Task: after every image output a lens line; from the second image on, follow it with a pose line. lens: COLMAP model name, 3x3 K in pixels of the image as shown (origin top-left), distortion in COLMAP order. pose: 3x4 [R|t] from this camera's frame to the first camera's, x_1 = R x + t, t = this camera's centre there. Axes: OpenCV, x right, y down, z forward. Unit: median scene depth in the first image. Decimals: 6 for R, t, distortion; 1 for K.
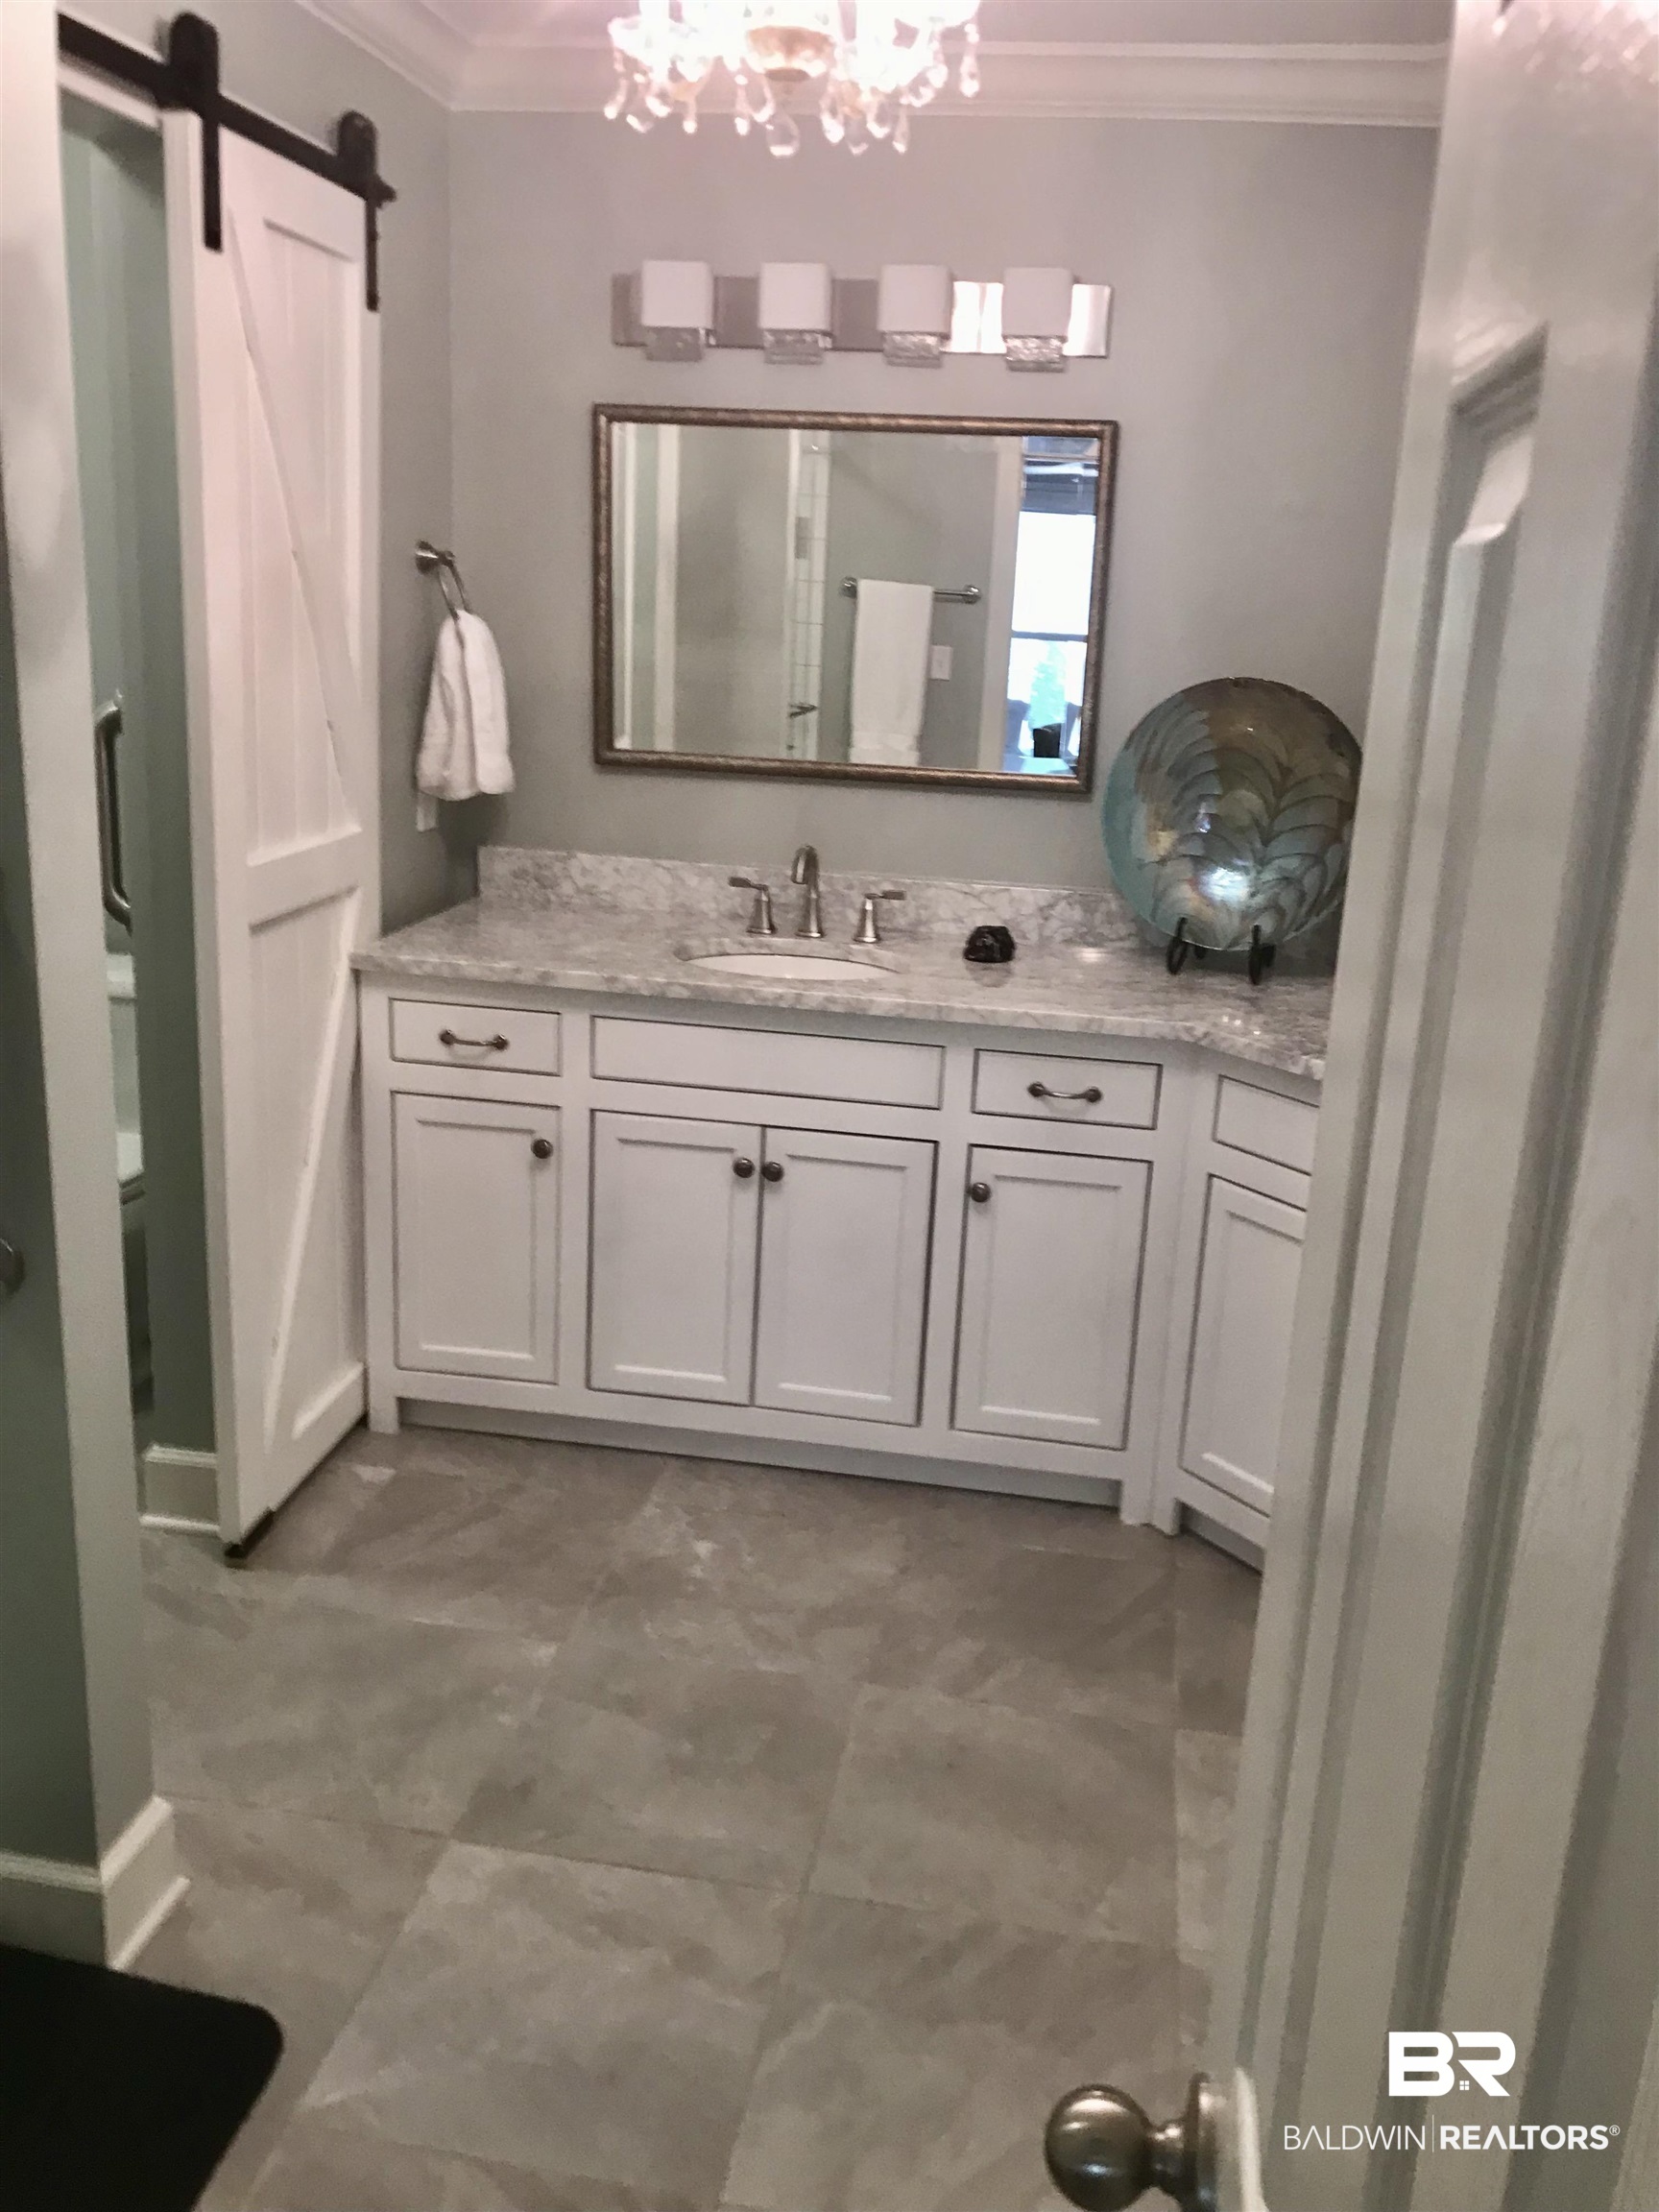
lens RADIAL K [[1894.1, 0, 829.5], [0, 1894.1, 1106.0], [0, 0, 1]] dist [-0.035758, -0.004714]
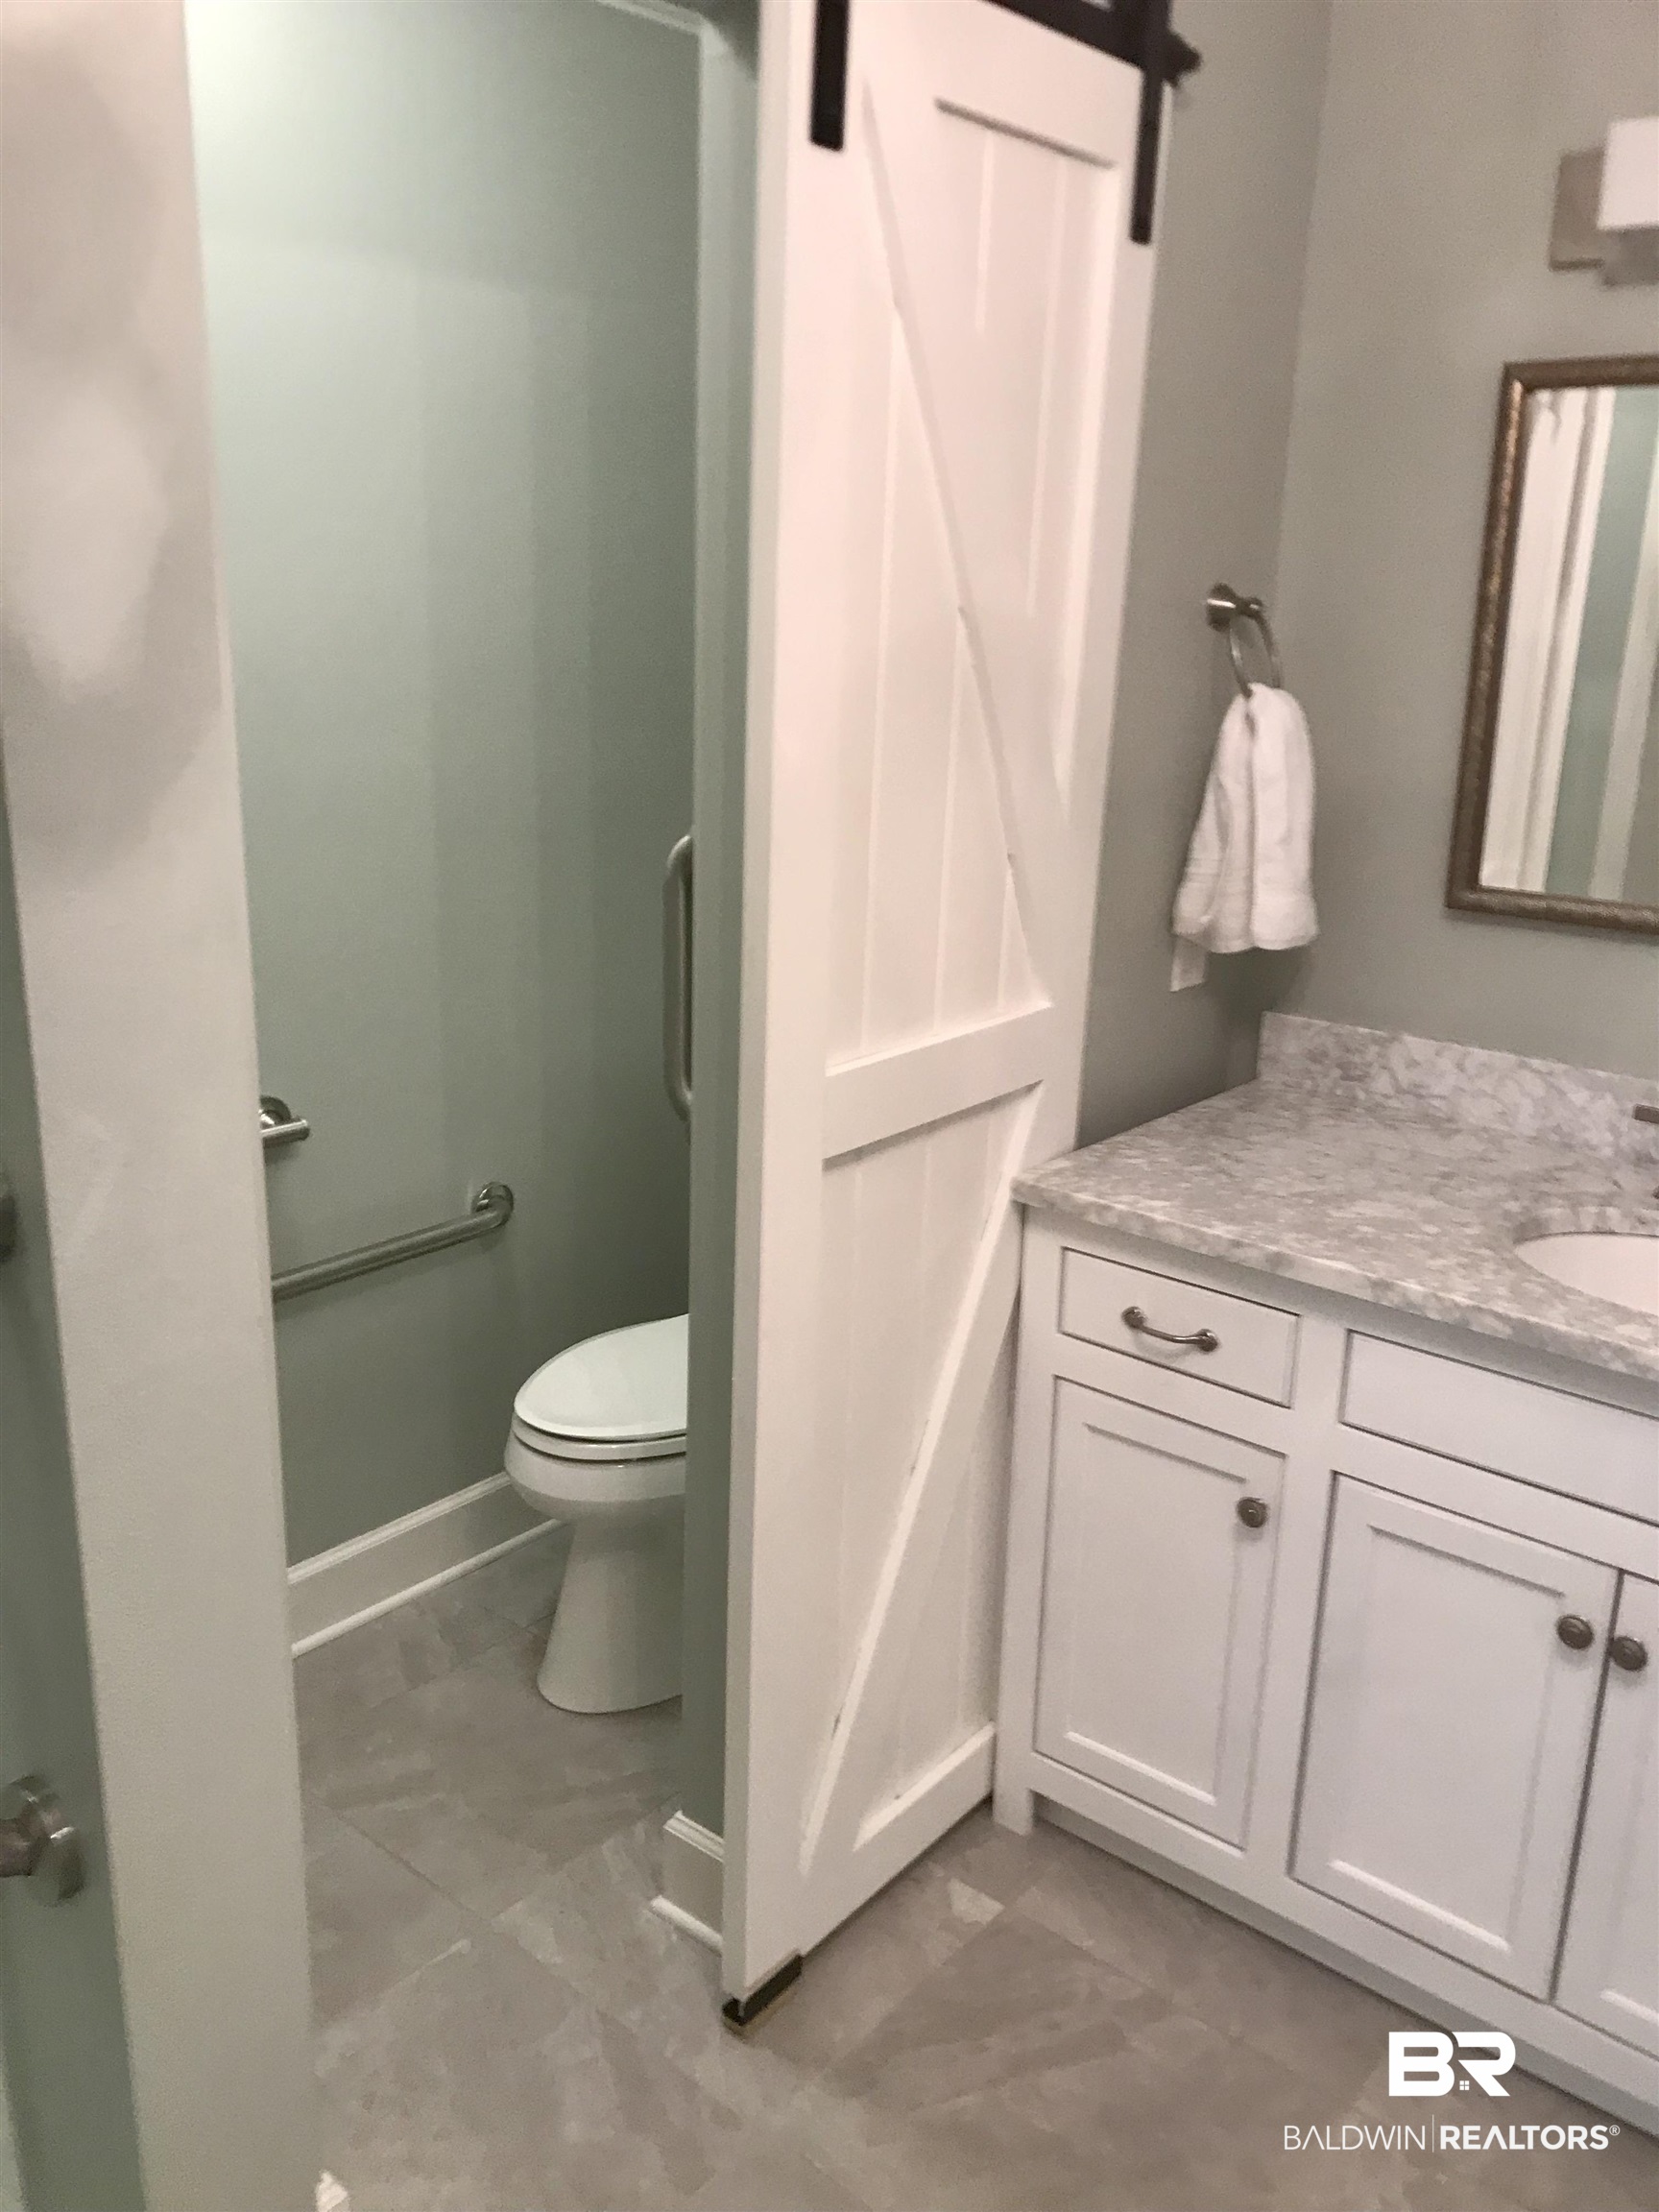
lens RADIAL K [[1779.4, 0, 829.5], [0, 1779.4, 1106.0], [0, 0, 1]] dist [0.063961, -0.091584]
pose [[0.860567, 0.110592, -0.497187, 0.014585], [-0.112341, 0.993316, 0.026501, -0.115523], [0.496795, 0.033048, 0.867239, 0.379398]]
